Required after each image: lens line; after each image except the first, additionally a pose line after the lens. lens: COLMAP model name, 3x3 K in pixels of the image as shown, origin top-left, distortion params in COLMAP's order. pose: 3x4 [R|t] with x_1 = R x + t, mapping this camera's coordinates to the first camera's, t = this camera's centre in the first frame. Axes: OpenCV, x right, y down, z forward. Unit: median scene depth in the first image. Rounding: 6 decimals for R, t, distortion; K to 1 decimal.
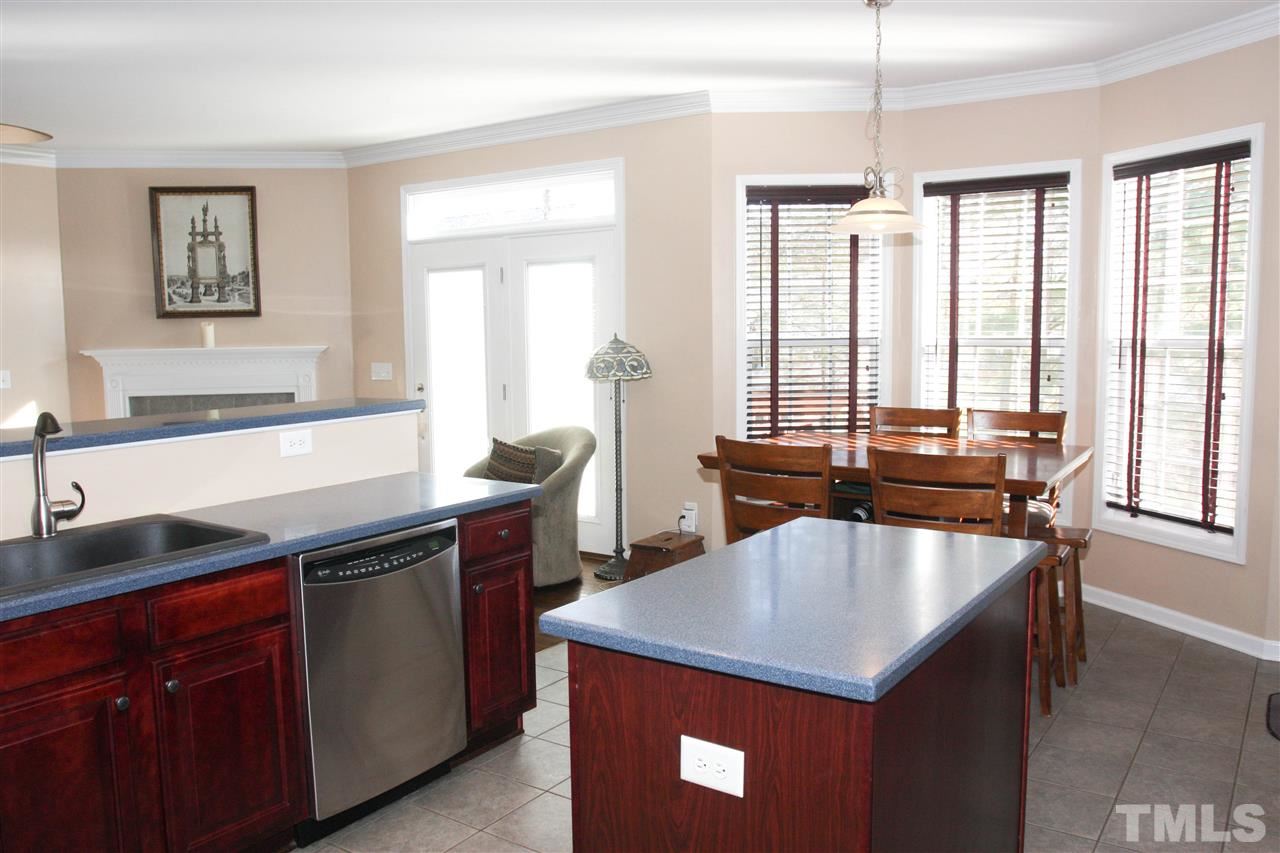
lens RADIAL K [[1010.1, 0, 636.3], [0, 1010.1, 438.2], [0, 0, 1]] dist [-0.086192, 0.049389]
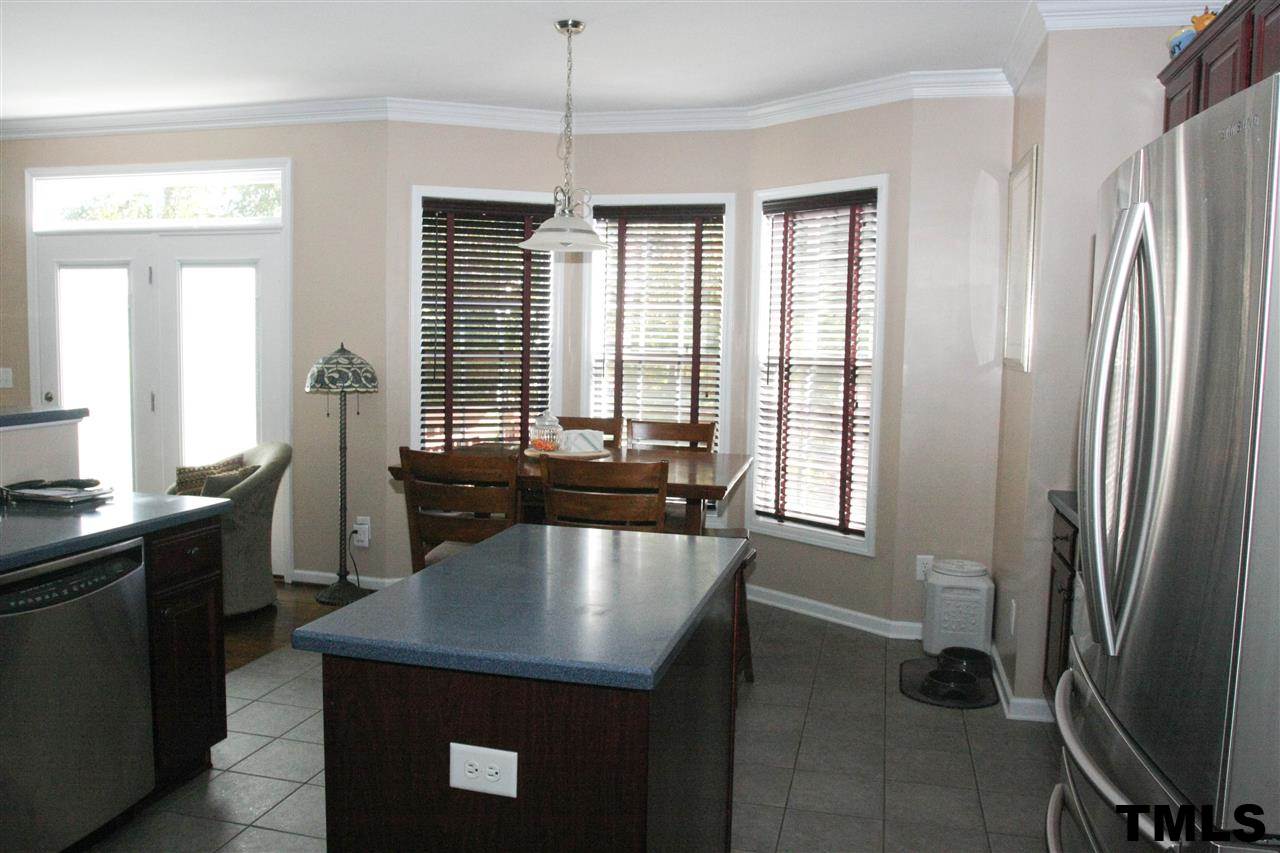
lens RADIAL K [[1010.1, 0, 631.3], [0, 1010.1, 432.3], [0, 0, 1]] dist [-0.086192, 0.049389]
pose [[0.936989, -0.001903, 0.349353, -0.045972], [0.008811, 0.999796, -0.018186, 0.002765], [-0.349247, 0.020118, 0.936815, 0.000292]]
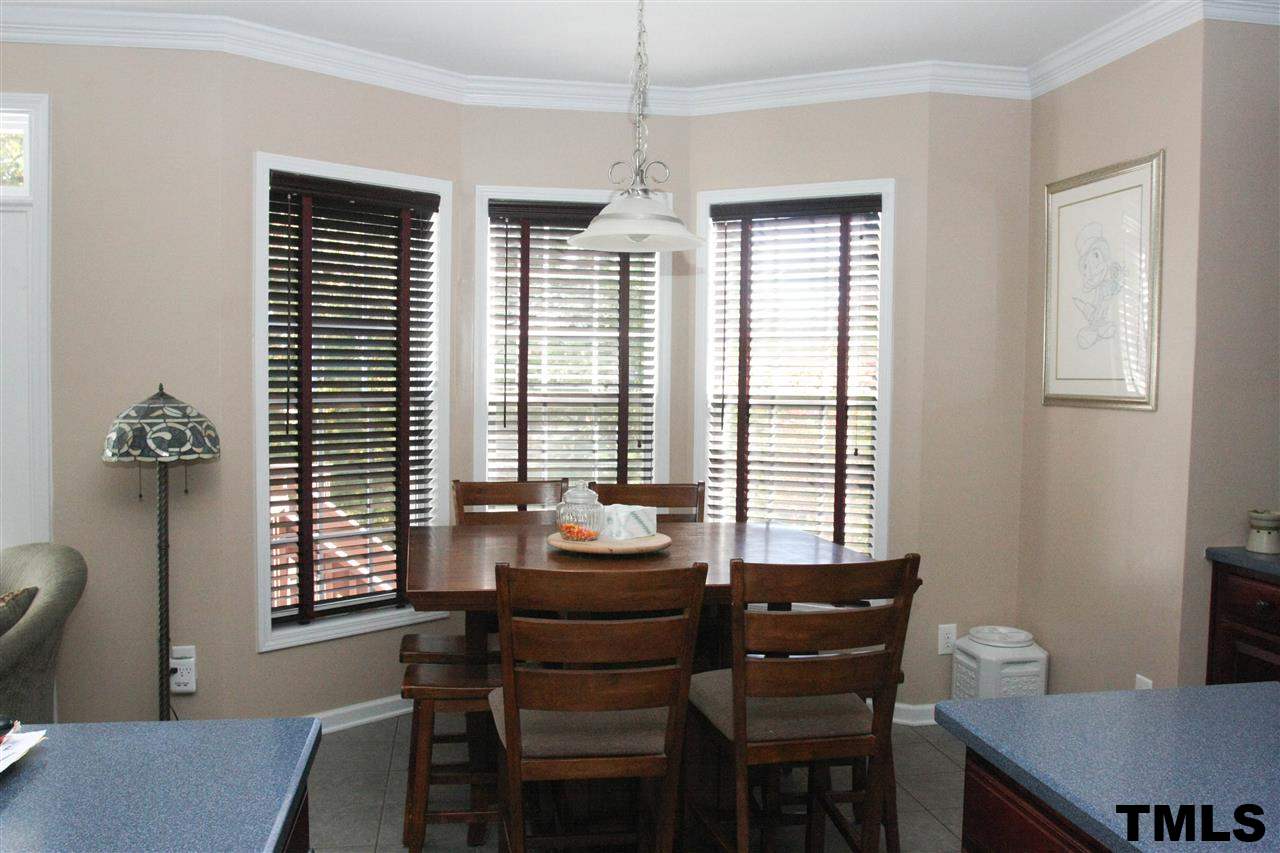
lens RADIAL K [[1010.1, 0, 639.3], [0, 1010.1, 417.7], [0, 0, 1]] dist [-0.086192, 0.049389]
pose [[0.713204, -0.006906, 0.700923, -0.193528], [0.058069, 0.997096, -0.049262, -0.036324], [-0.698547, 0.075835, 0.711534, 0.368544]]
